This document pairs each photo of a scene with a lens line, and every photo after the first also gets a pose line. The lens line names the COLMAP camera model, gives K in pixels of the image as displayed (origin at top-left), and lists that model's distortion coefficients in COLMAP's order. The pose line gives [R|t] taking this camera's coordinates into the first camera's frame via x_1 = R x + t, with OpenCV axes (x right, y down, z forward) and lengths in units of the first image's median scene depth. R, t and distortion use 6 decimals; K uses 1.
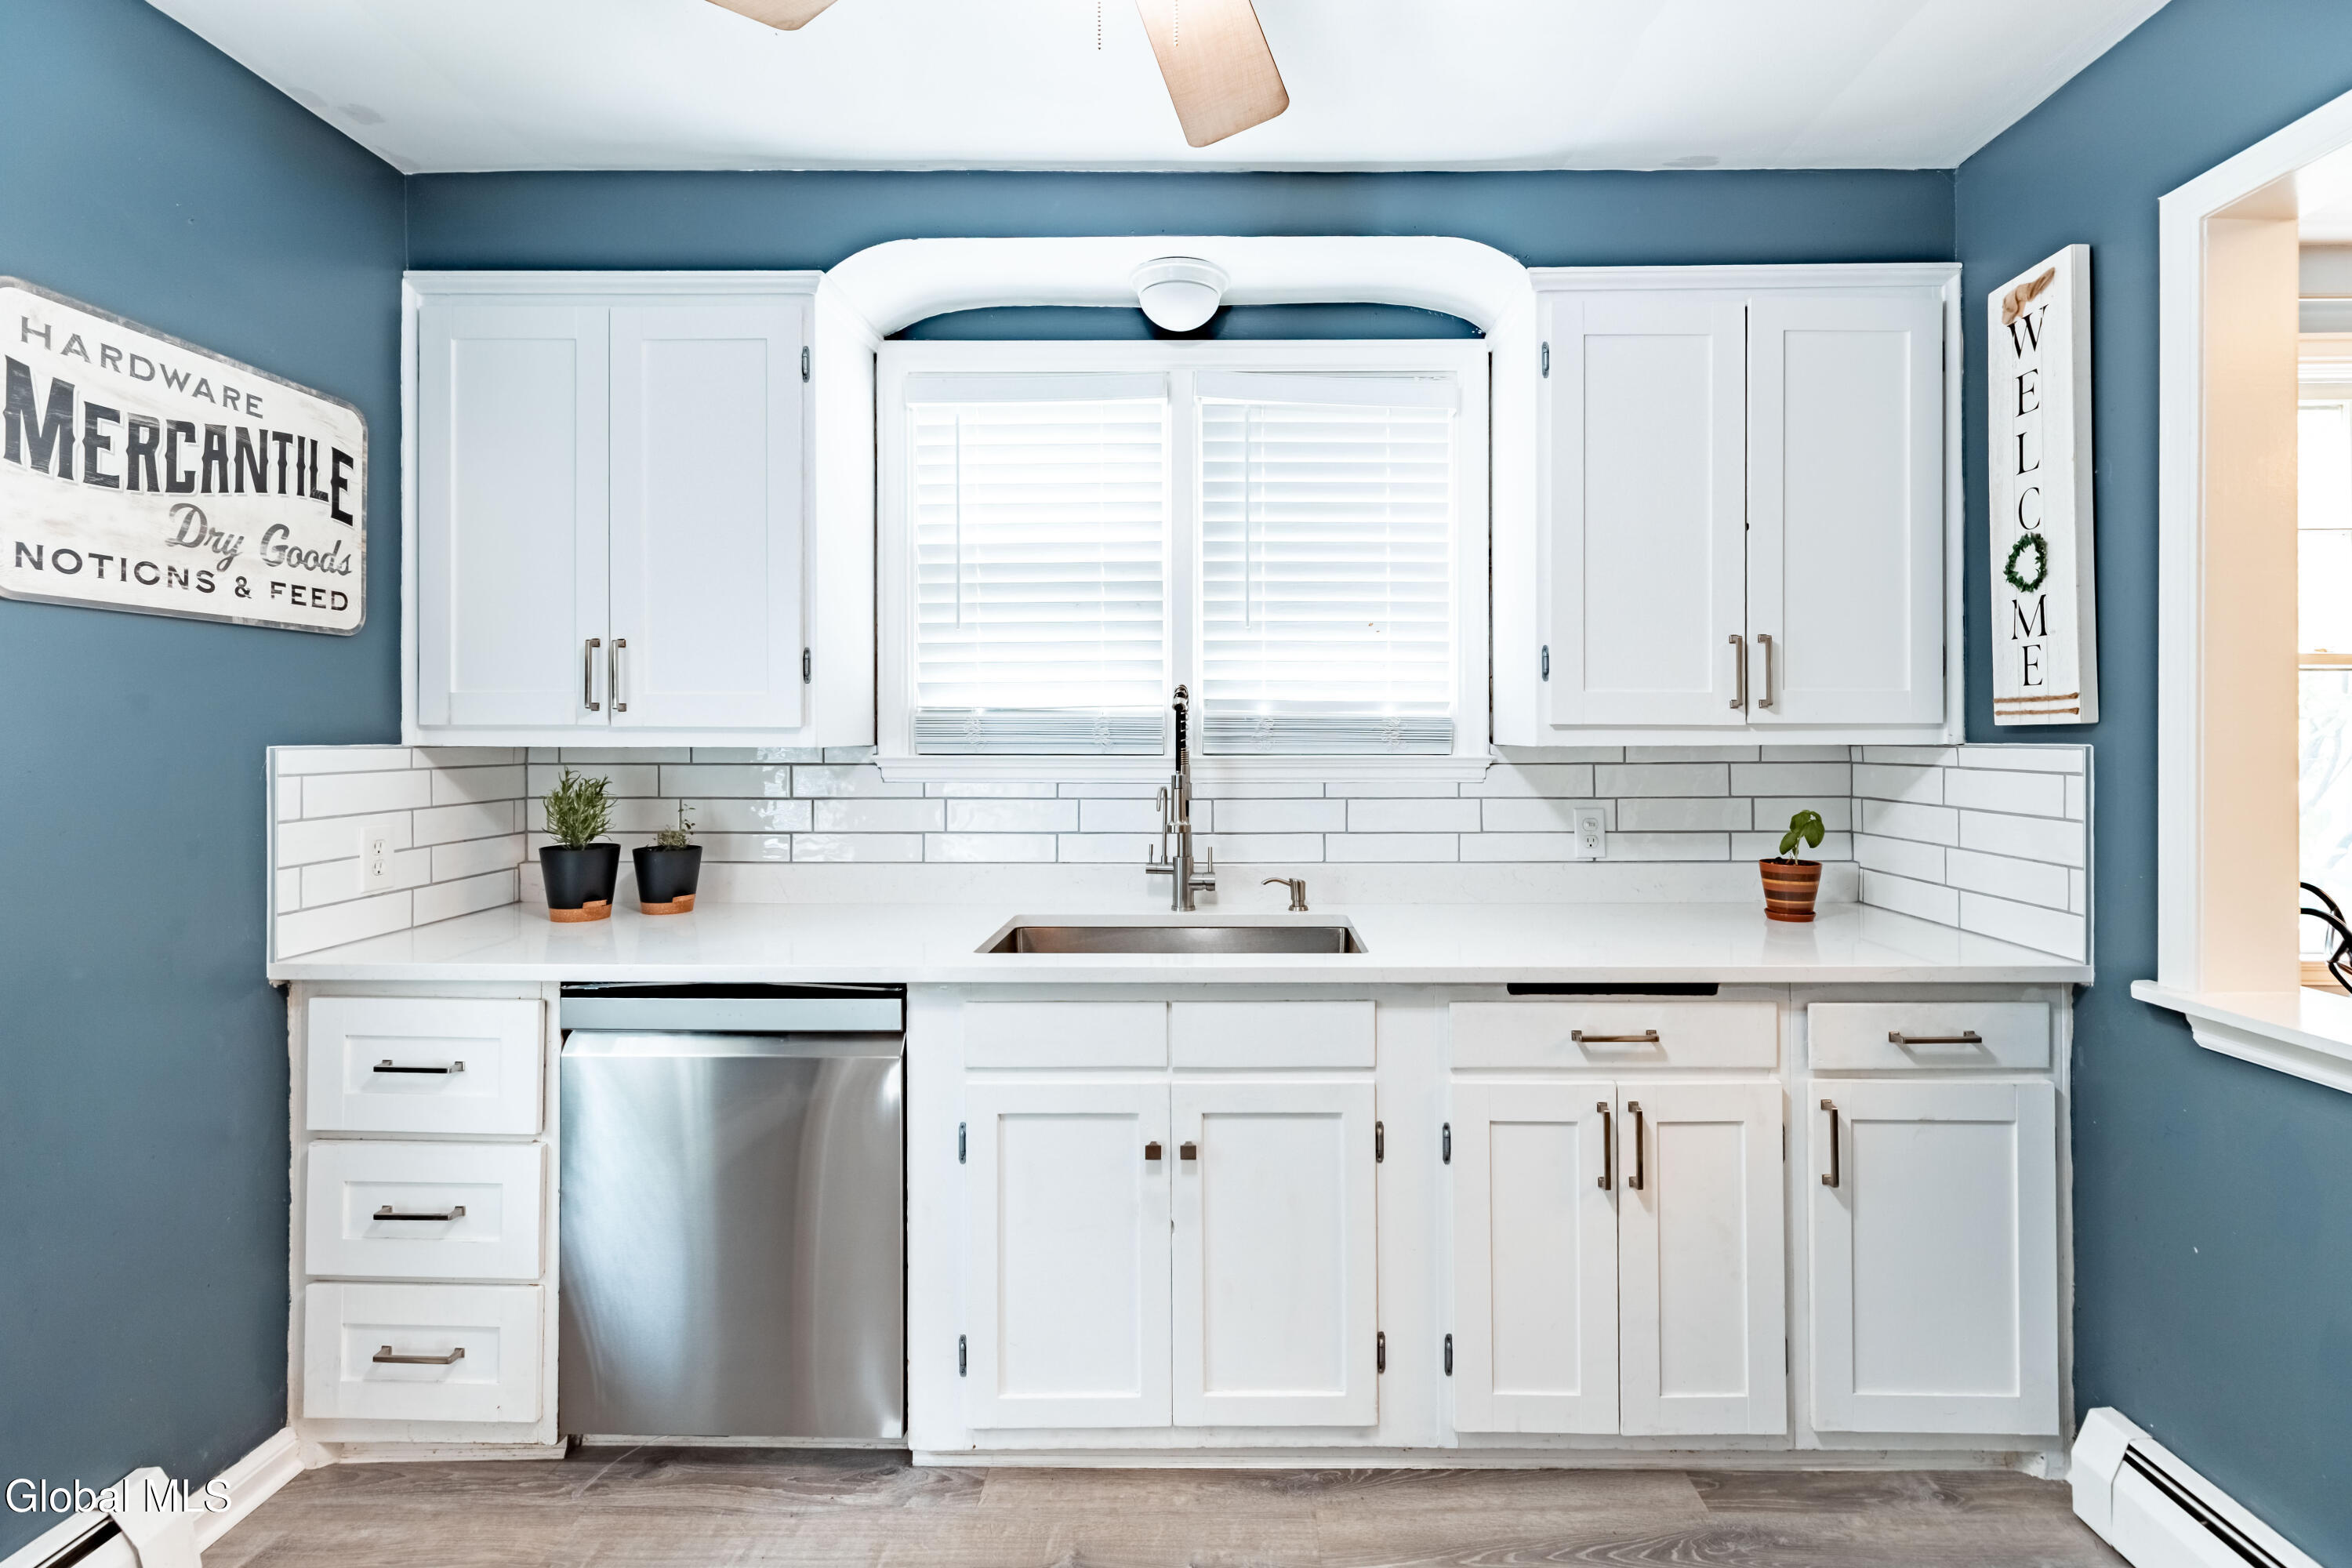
lens RADIAL K [[1082.9, 0, 1204.0], [0, 1082.9, 736.0], [0, 0, 1]] dist [0.003161, 0.000463]
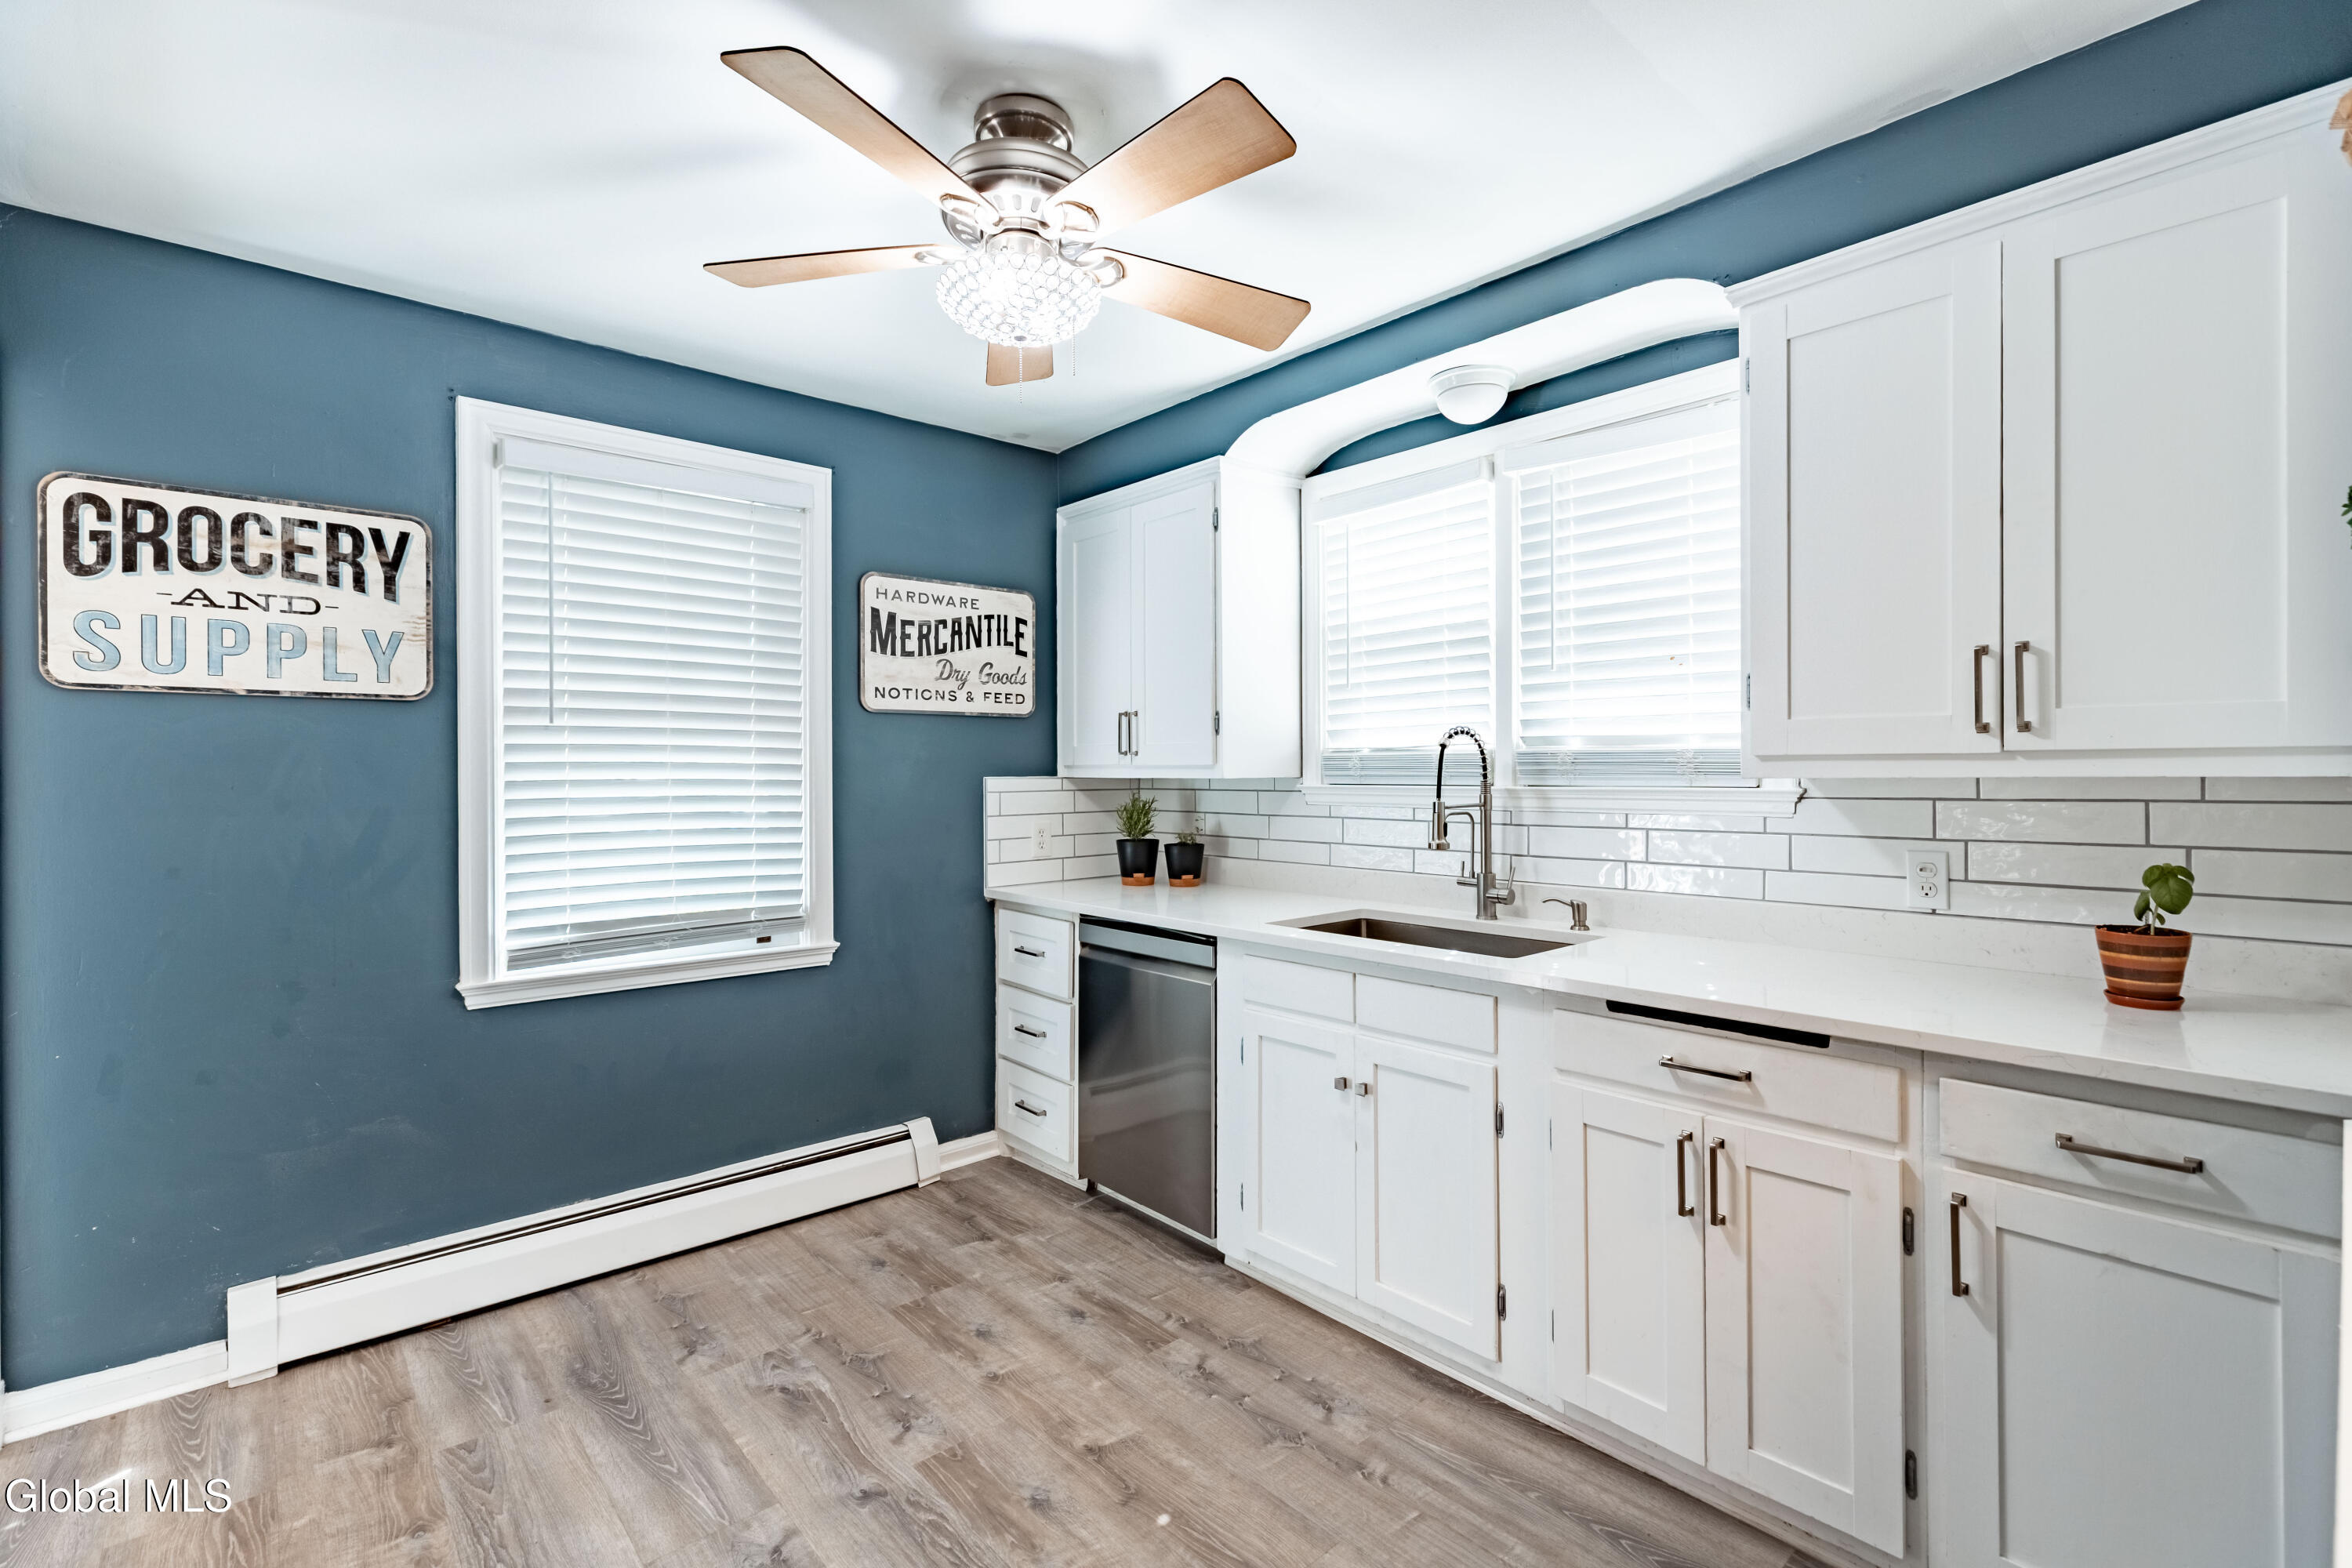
lens RADIAL K [[1082.9, 0, 1190.9], [0, 1082.9, 774.8], [0, 0, 1]] dist [0.003161, 0.000463]
pose [[0.665128, -0.001378, -0.746728, 0.667621], [0.004413, 0.999988, 0.002085, 0.002227], [0.746717, -0.004682, 0.665126, -0.011271]]
